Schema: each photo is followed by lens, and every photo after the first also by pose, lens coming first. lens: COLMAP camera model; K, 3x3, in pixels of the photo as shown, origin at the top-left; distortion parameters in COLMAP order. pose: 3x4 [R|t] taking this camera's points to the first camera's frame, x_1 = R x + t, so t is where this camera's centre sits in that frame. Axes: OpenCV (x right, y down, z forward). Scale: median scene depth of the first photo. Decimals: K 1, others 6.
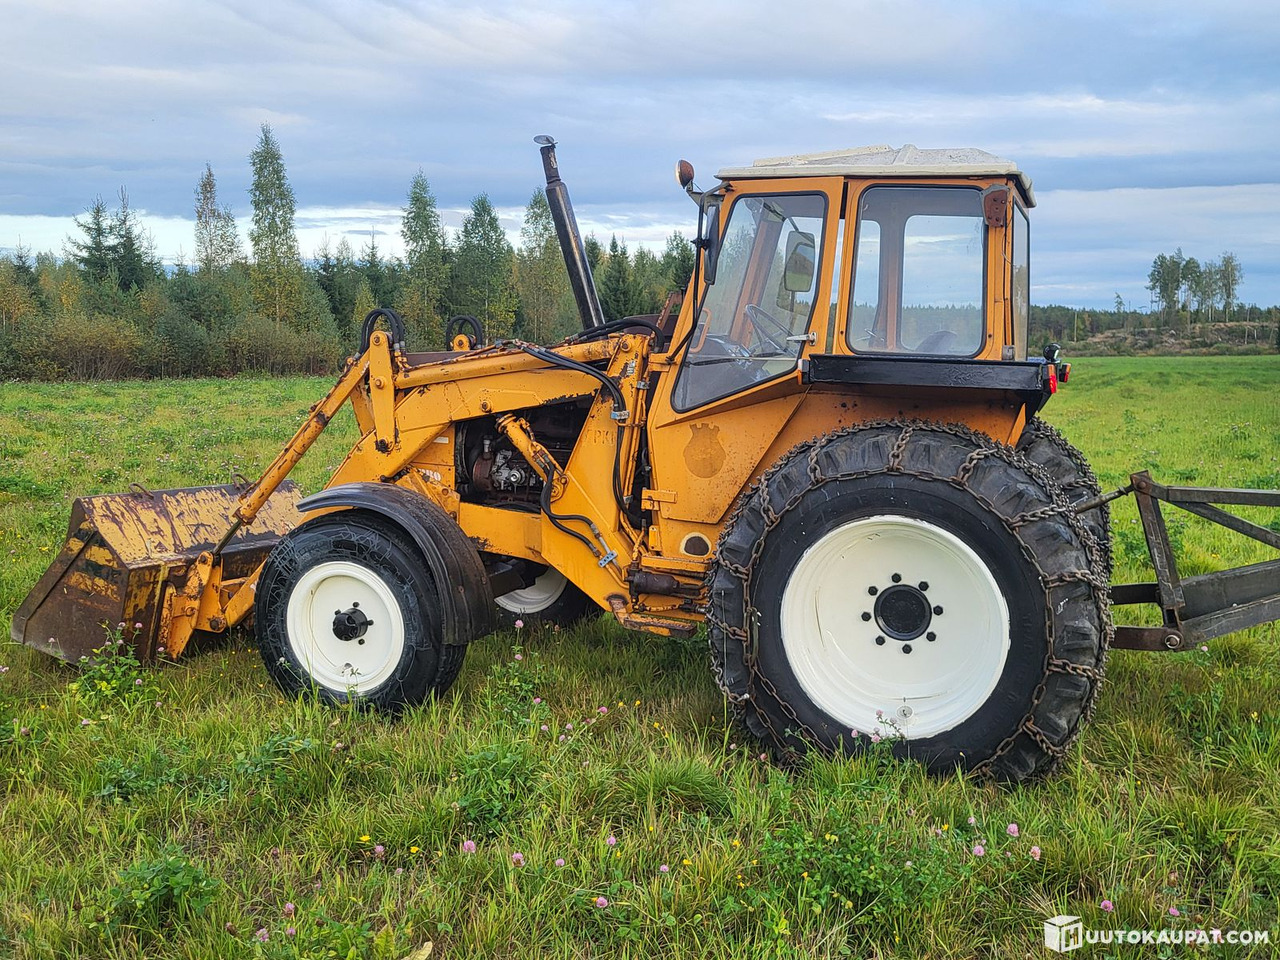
lens RADIAL K [[1226.5, 0, 649.3], [0, 1226.5, 471.0], [0, 0, 1]] dist [0.028155, 0.000000]
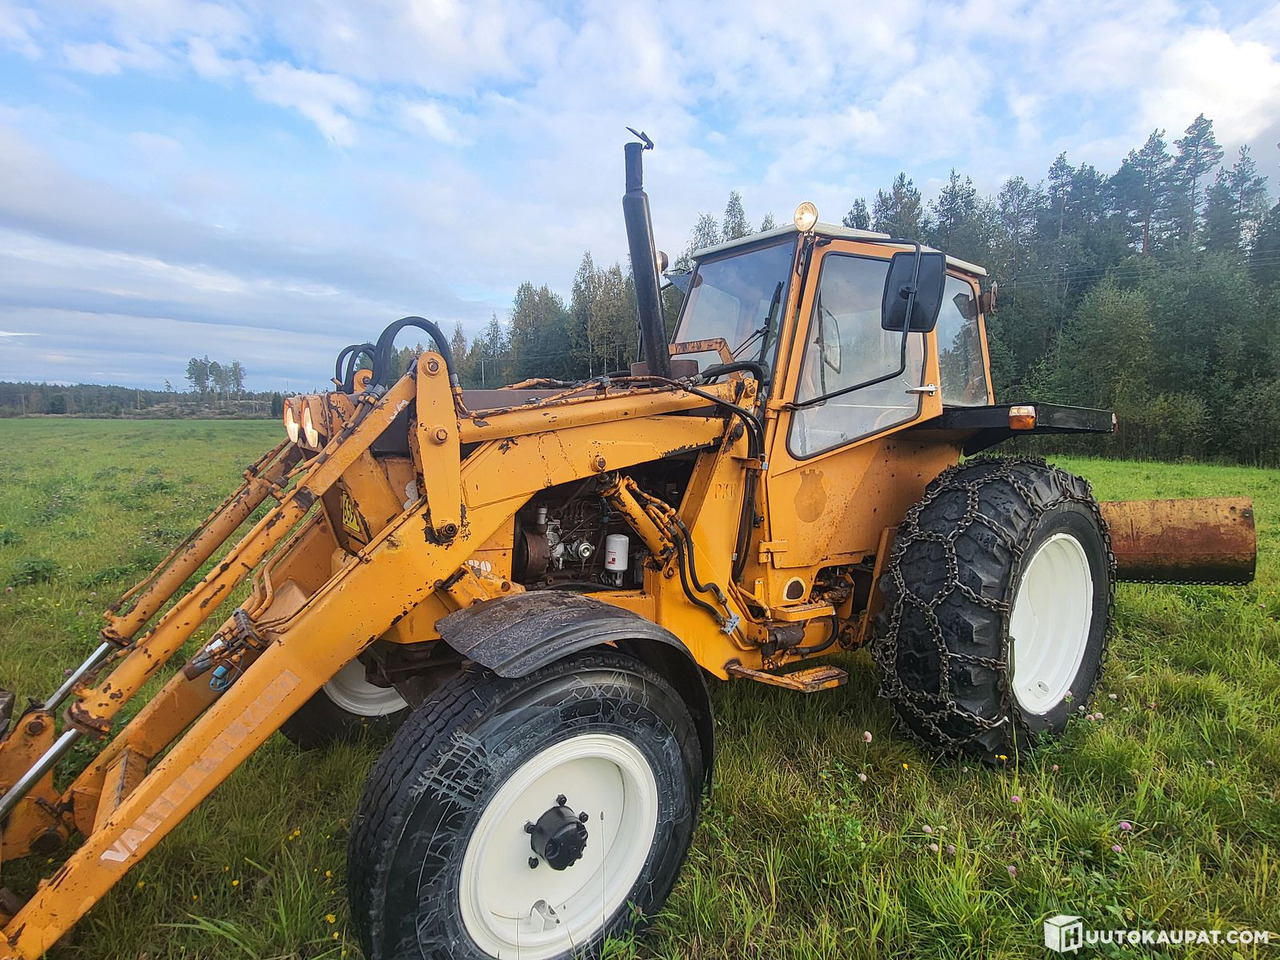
lens RADIAL K [[672.2, 0, 641.9], [0, 672.2, 476.1], [0, 0, 1]] dist [-0.012587, -0.000126]
pose [[0.553169, -0.062972, 0.830686, -0.477071], [0.070923, 0.997079, 0.028356, -0.056482], [-0.830045, 0.043229, 0.556019, 0.769885]]
